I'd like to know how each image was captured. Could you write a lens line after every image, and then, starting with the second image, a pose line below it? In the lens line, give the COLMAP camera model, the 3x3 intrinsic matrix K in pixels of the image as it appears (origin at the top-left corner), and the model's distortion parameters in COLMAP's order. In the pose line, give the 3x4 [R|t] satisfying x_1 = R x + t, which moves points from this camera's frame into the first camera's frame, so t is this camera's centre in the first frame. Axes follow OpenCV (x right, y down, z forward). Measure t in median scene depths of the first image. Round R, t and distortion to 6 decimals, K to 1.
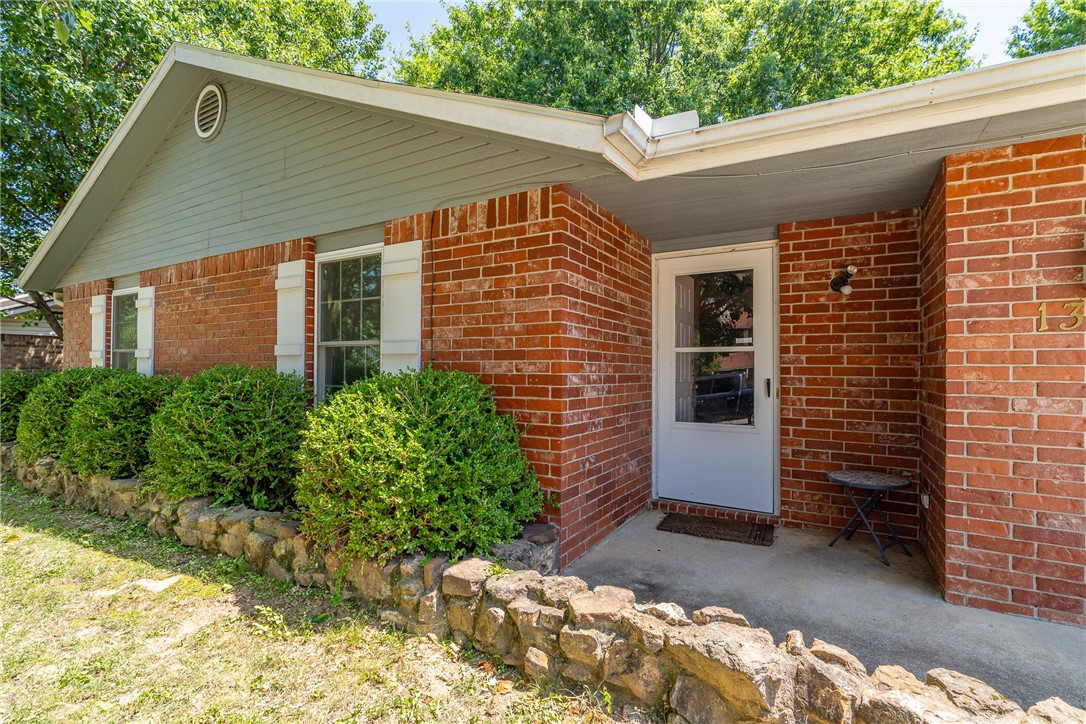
lens RADIAL K [[499.5, 0, 544.1], [0, 499.5, 362.2], [0, 0, 1]] dist [-0.008068, 0.001706]
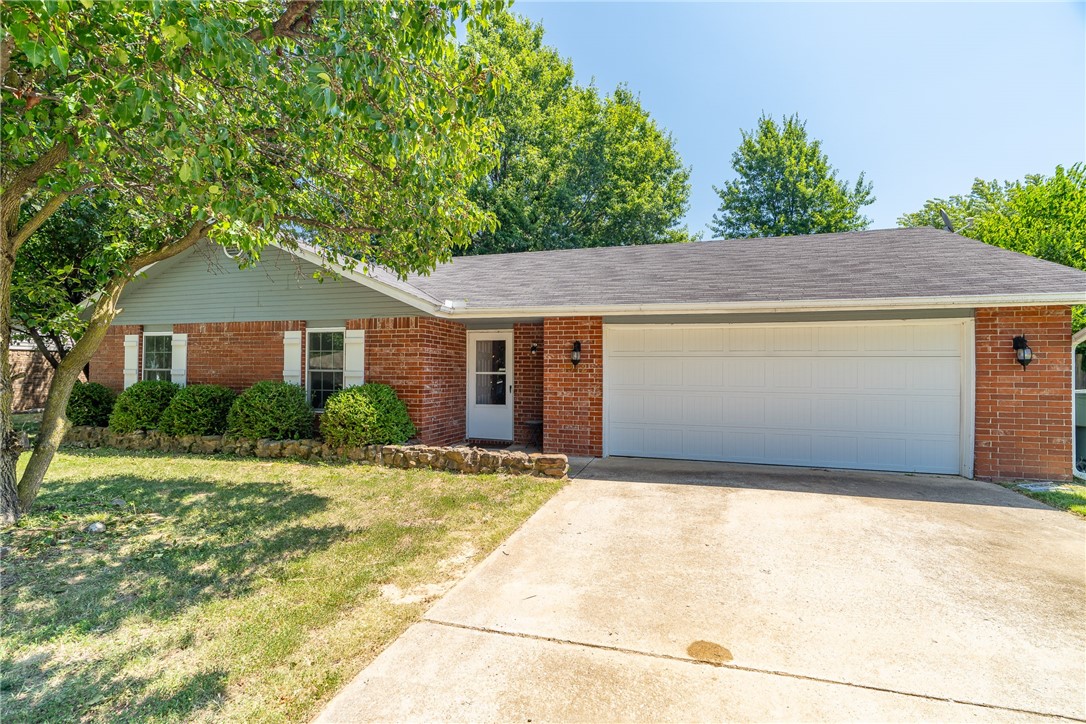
lens RADIAL K [[499.5, 0, 545.4], [0, 499.5, 362.0], [0, 0, 1]] dist [-0.008068, 0.001706]
pose [[0.971680, 0.003619, 0.236271, 0.038462], [-0.003123, 0.999992, -0.002474, -0.087520], [-0.236278, 0.001666, 0.971684, -1.629539]]
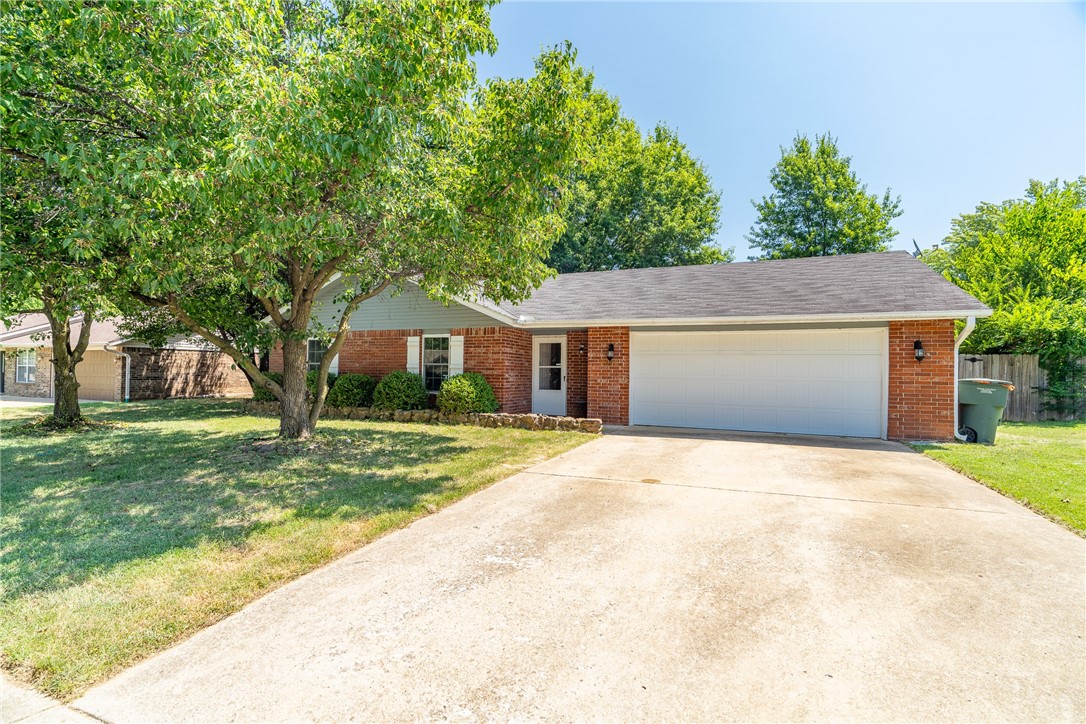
lens RADIAL K [[499.5, 0, 547.7], [0, 499.5, 361.1], [0, 0, 1]] dist [-0.008068, 0.001706]
pose [[0.990585, 0.008714, 0.136618, -0.143424], [-0.007702, 0.999939, -0.007935, -0.043956], [-0.136679, 0.006809, 0.990592, -2.666021]]
